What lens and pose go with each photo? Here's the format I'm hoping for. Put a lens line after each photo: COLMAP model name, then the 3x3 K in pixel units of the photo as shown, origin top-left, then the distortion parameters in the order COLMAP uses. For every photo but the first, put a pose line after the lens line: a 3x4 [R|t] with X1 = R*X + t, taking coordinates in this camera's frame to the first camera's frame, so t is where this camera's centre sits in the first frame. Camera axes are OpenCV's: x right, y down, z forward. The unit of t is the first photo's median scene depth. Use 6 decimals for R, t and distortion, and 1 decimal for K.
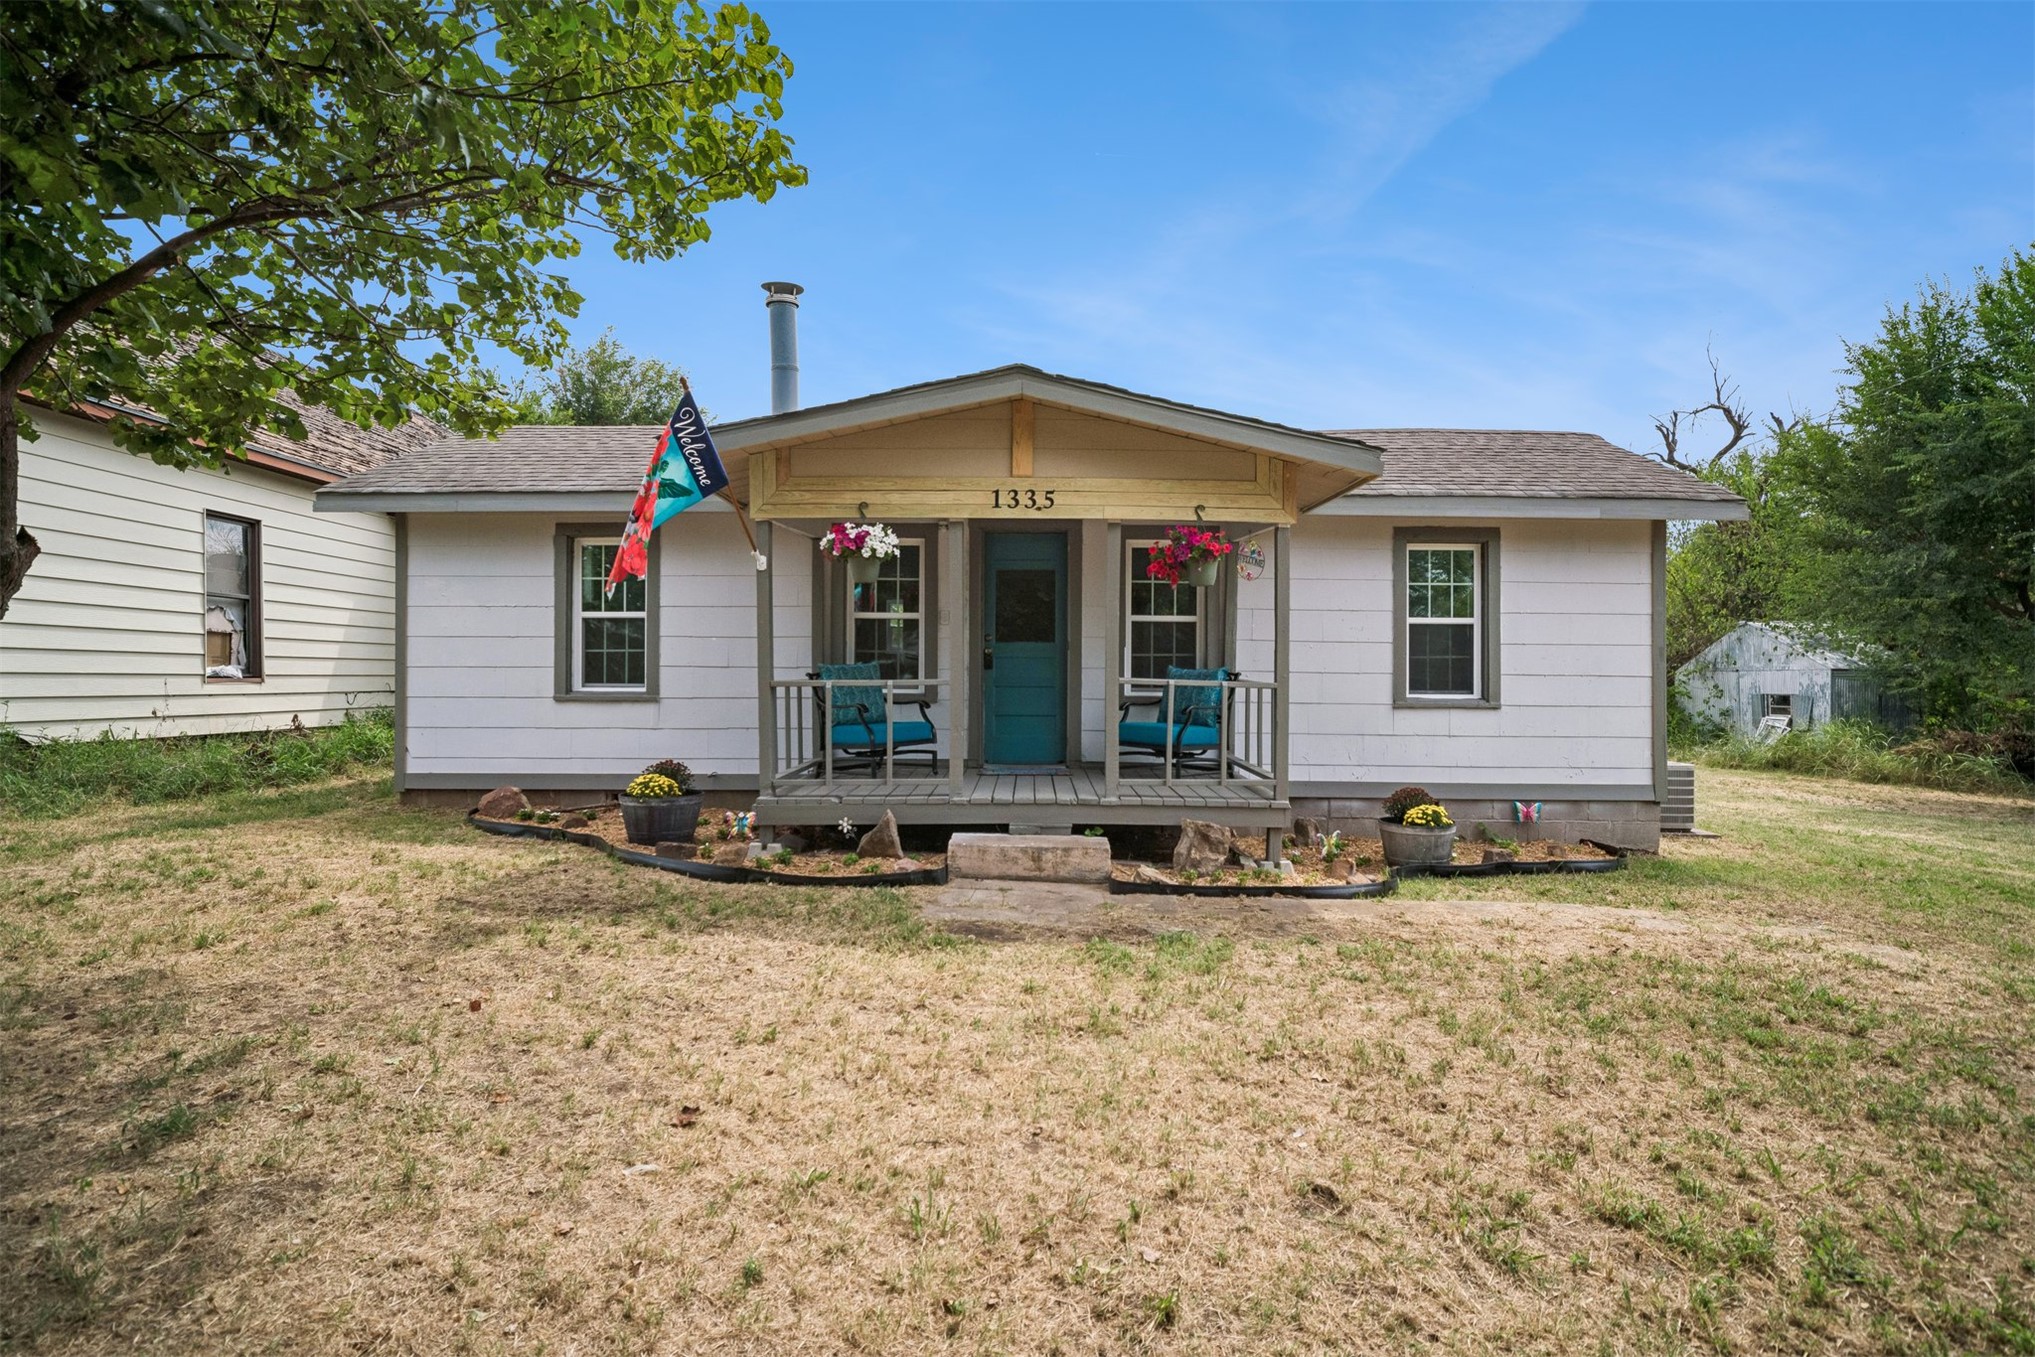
lens RADIAL K [[951.5, 0, 1029.8], [0, 951.5, 682.3], [0, 0, 1]] dist [-0.019383, 0.011707]
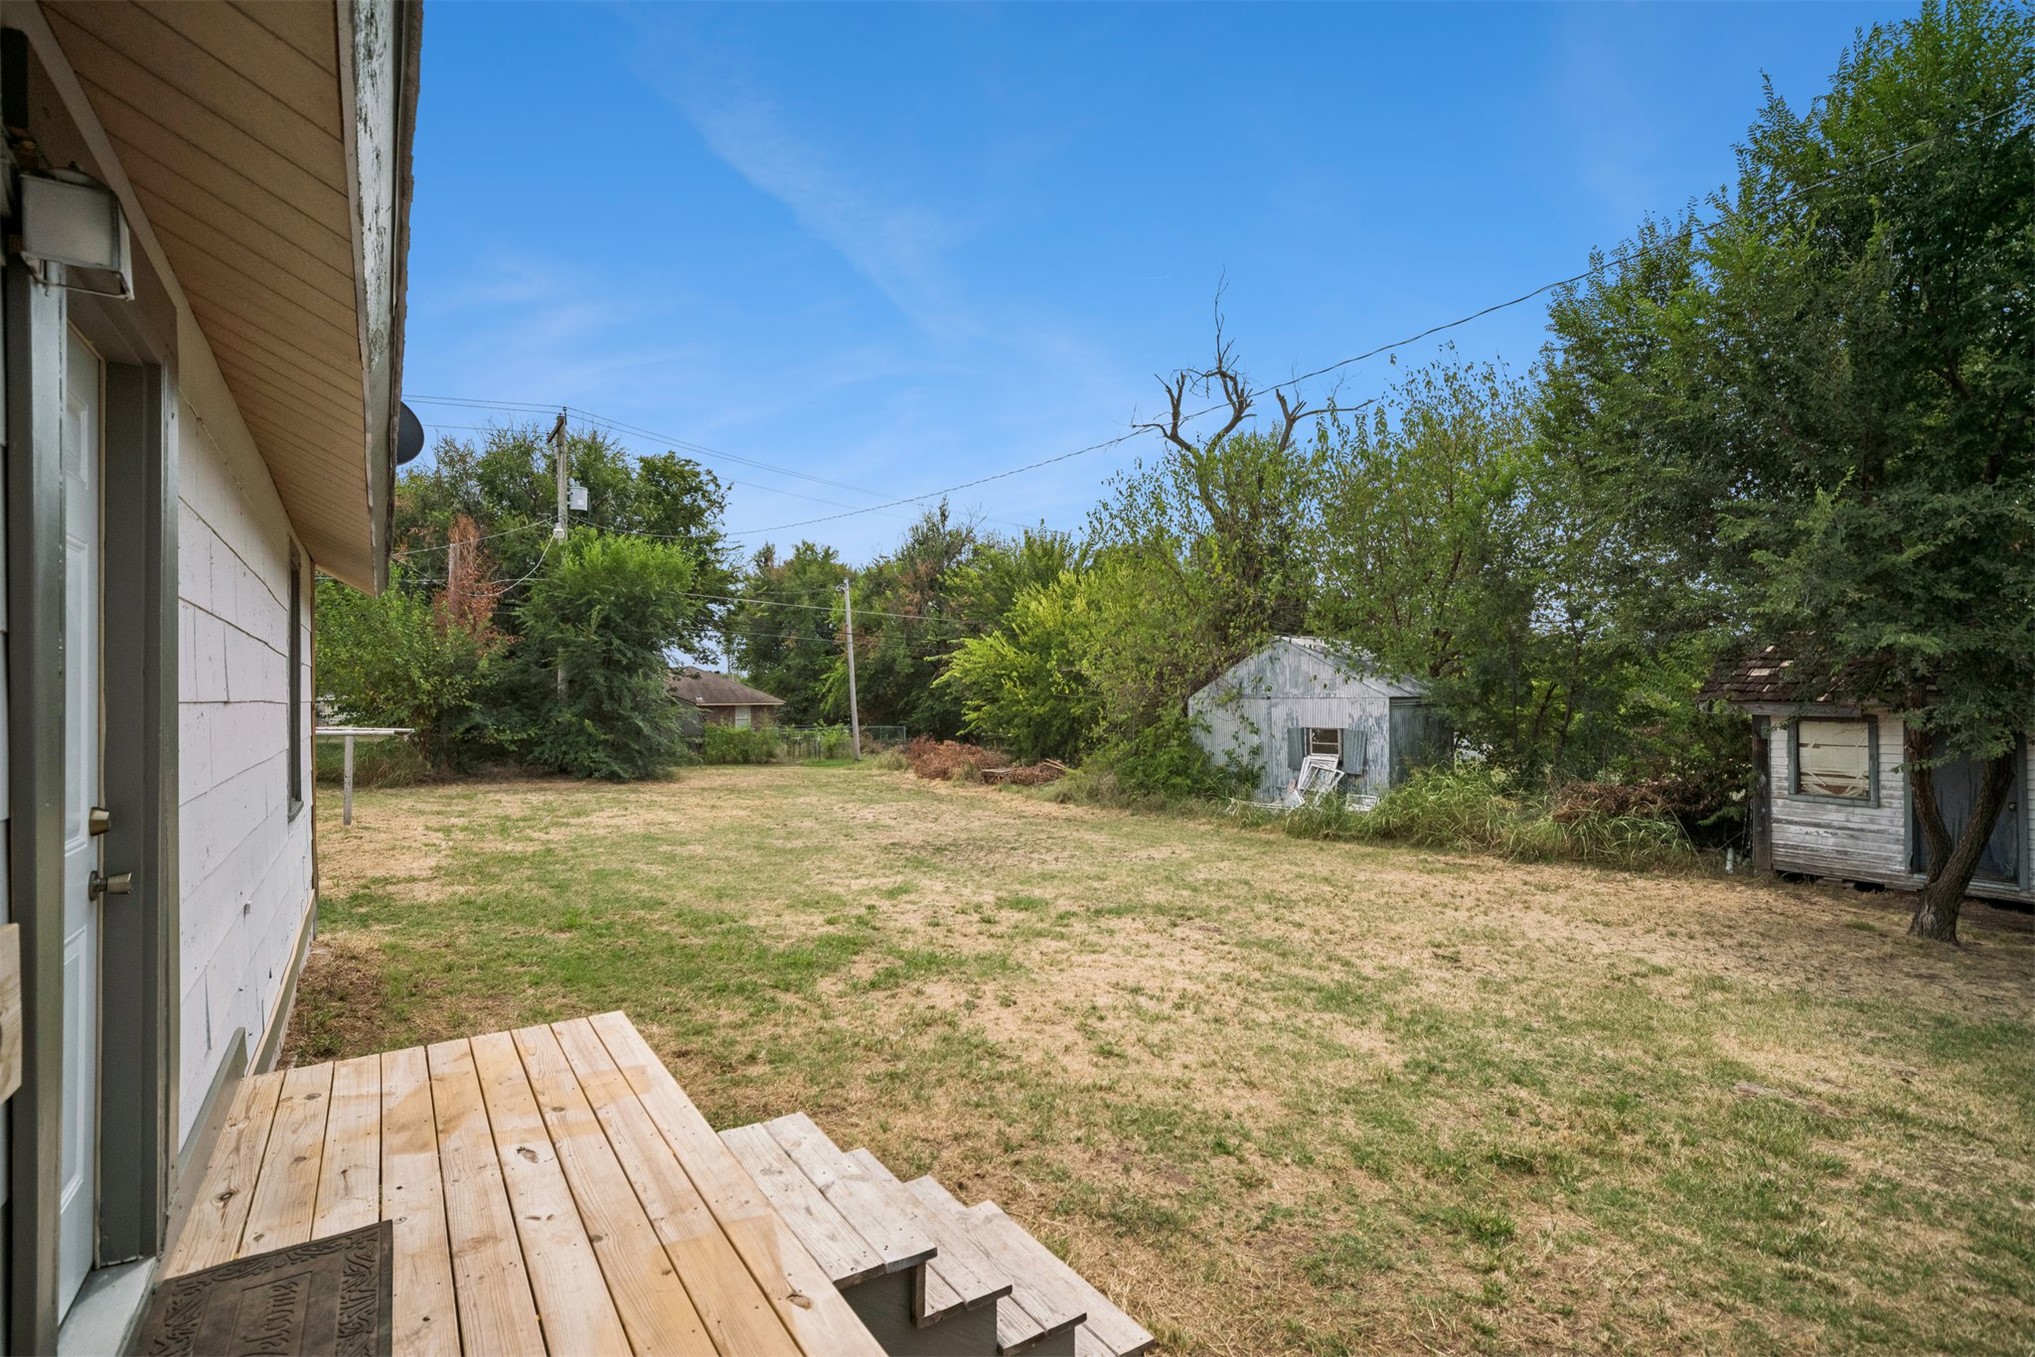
lens RADIAL K [[952.4, 0, 1019.8], [0, 952.4, 692.5], [0, 0, 1]] dist [-0.016811, 0.012518]
pose [[0.829891, -0.011075, 0.557815, 0.434991], [0.013758, 0.999905, -0.000616, -0.065860], [-0.557756, 0.008185, 0.829965, 1.535797]]
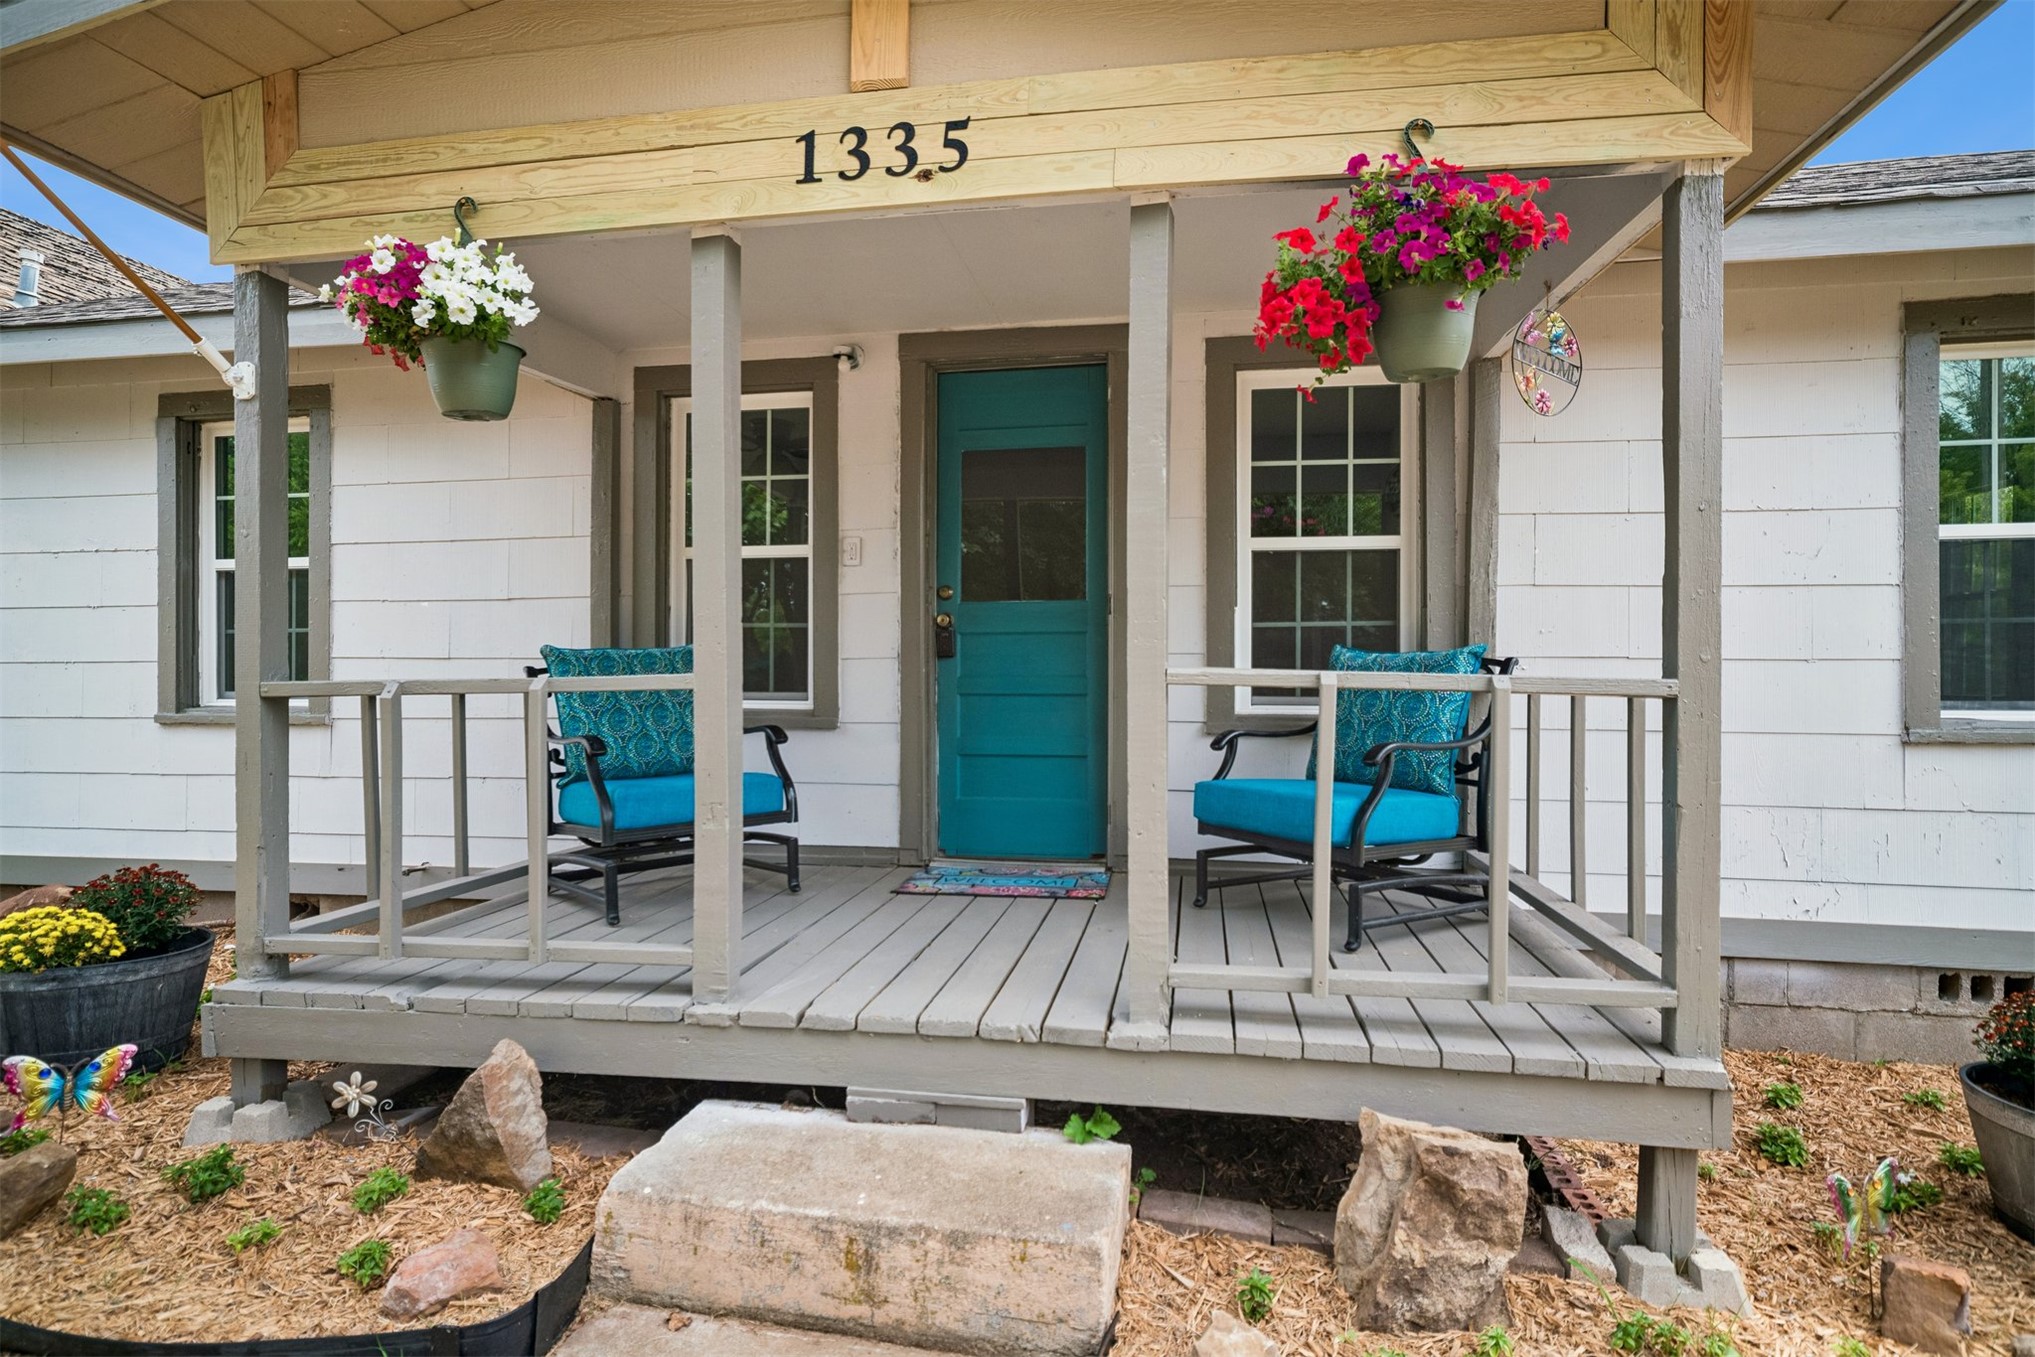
lens RADIAL K [[1077.2, 0, 1015.0], [0, 1077.2, 690.9], [0, 0, 1]] dist [0.001995, 0.000719]
pose [[0.986689, -0.004796, -0.162546, 0.081685], [0.004904, 0.999988, 0.000265, 0.002899], [0.162543, -0.001058, 0.986701, 0.488721]]
